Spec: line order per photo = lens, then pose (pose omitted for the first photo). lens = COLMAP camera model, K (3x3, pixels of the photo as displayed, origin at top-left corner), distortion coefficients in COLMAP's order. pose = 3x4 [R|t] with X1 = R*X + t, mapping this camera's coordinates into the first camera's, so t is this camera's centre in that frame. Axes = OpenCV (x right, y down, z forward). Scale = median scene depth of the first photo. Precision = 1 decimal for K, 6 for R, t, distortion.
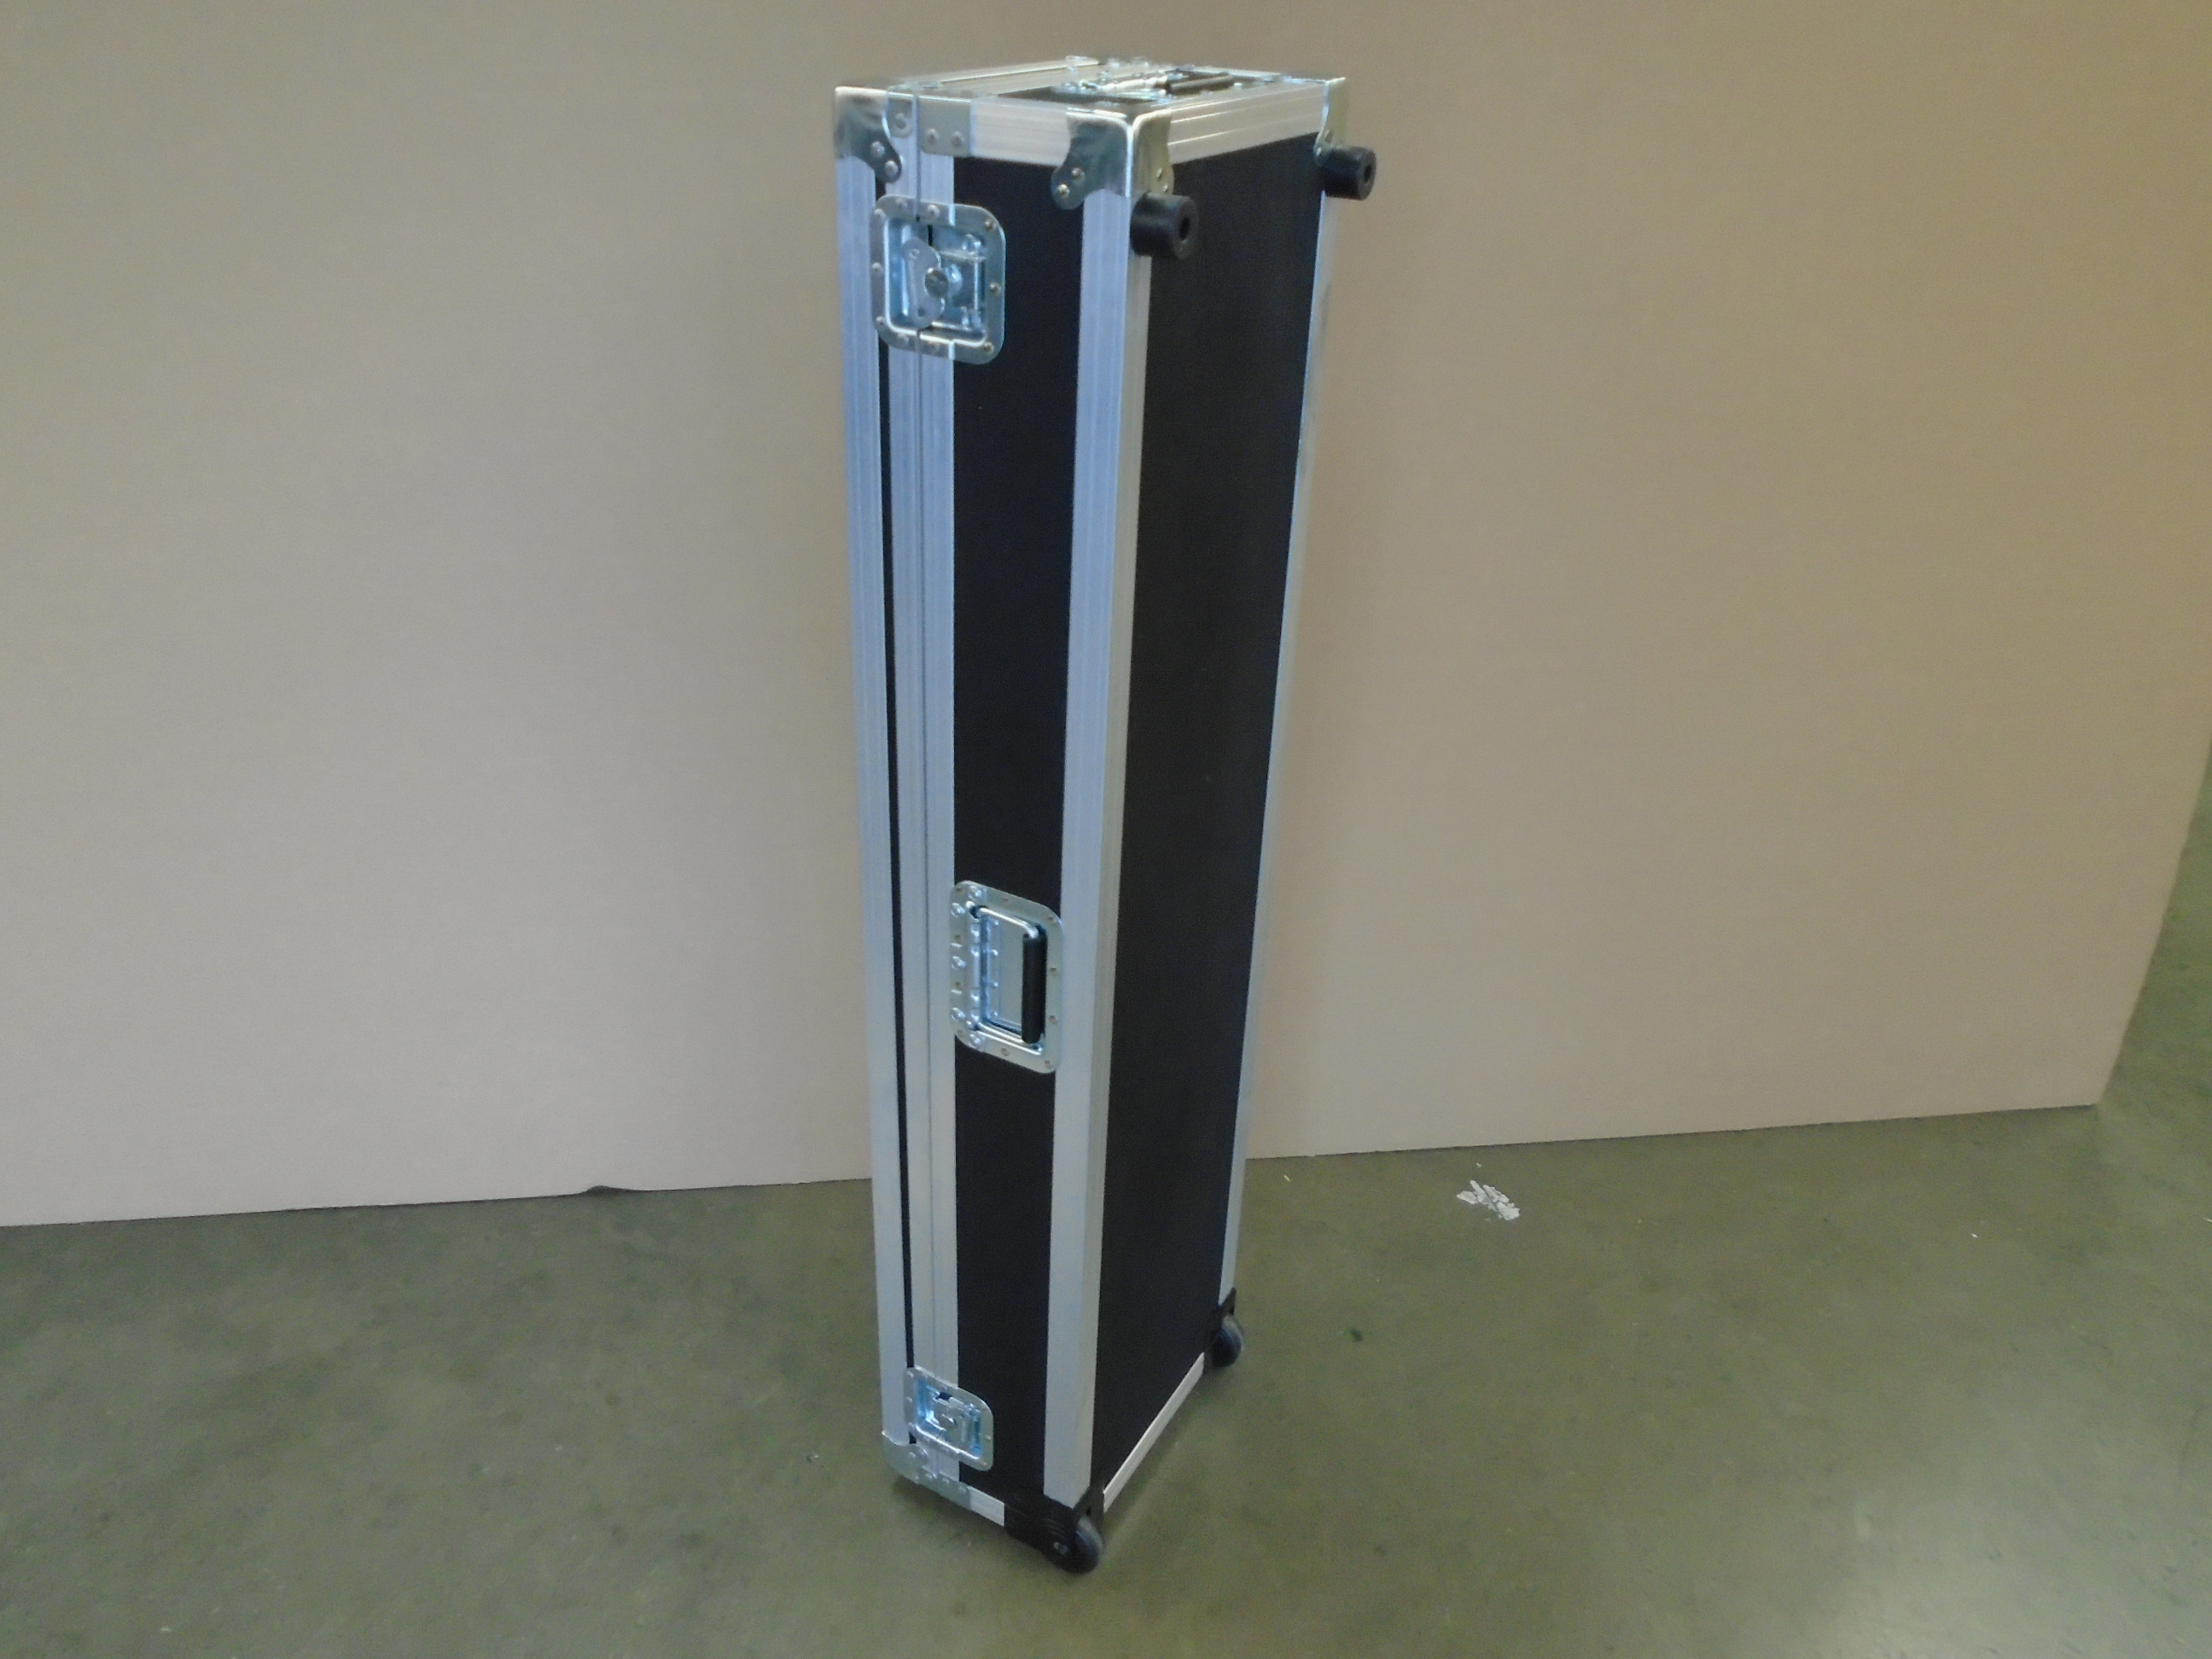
lens RADIAL K [[1707.0, 0, 1093.1], [0, 1707.0, 822.5], [0, 0, 1]] dist [-0.012374, 0.008375]
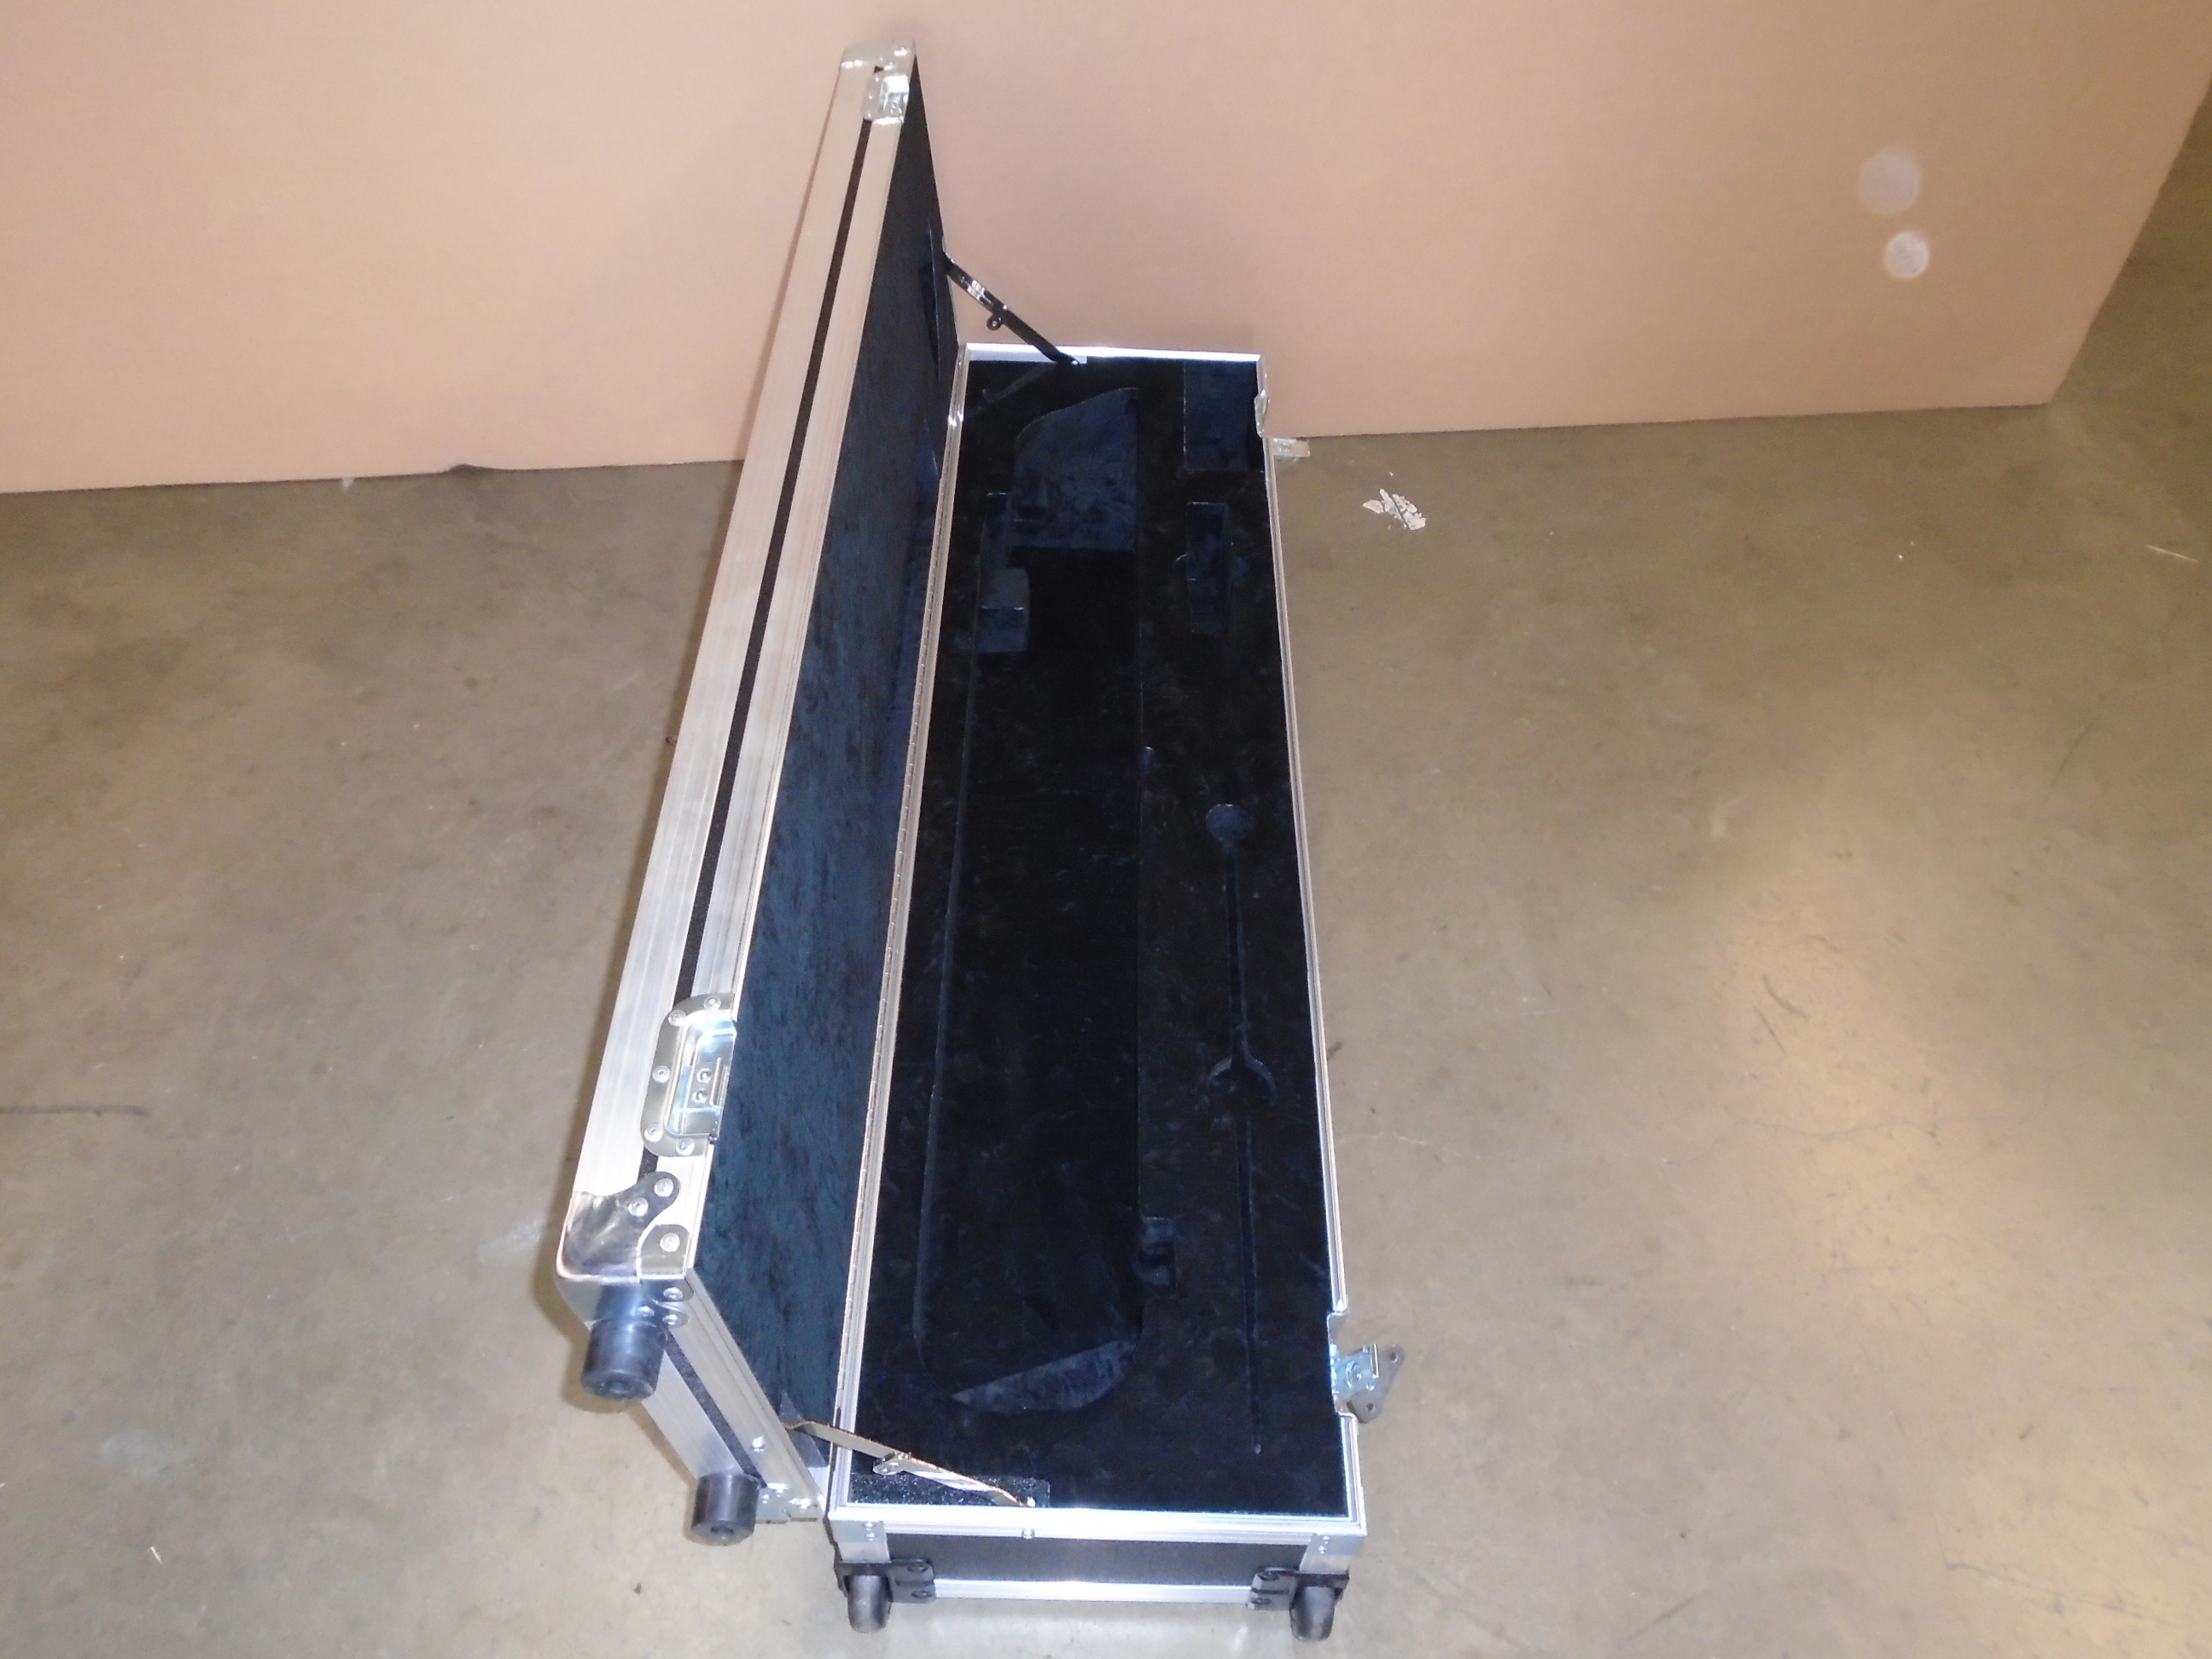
lens RADIAL K [[1707.0, 0, 1093.1], [0, 1707.0, 822.5], [0, 0, 1]] dist [-0.012374, 0.008375]
pose [[0.999752, 0.021014, -0.007358, 0.084640], [-0.017031, 0.934628, 0.355218, 0.056860], [0.014342, -0.355005, 0.934754, 0.053428]]
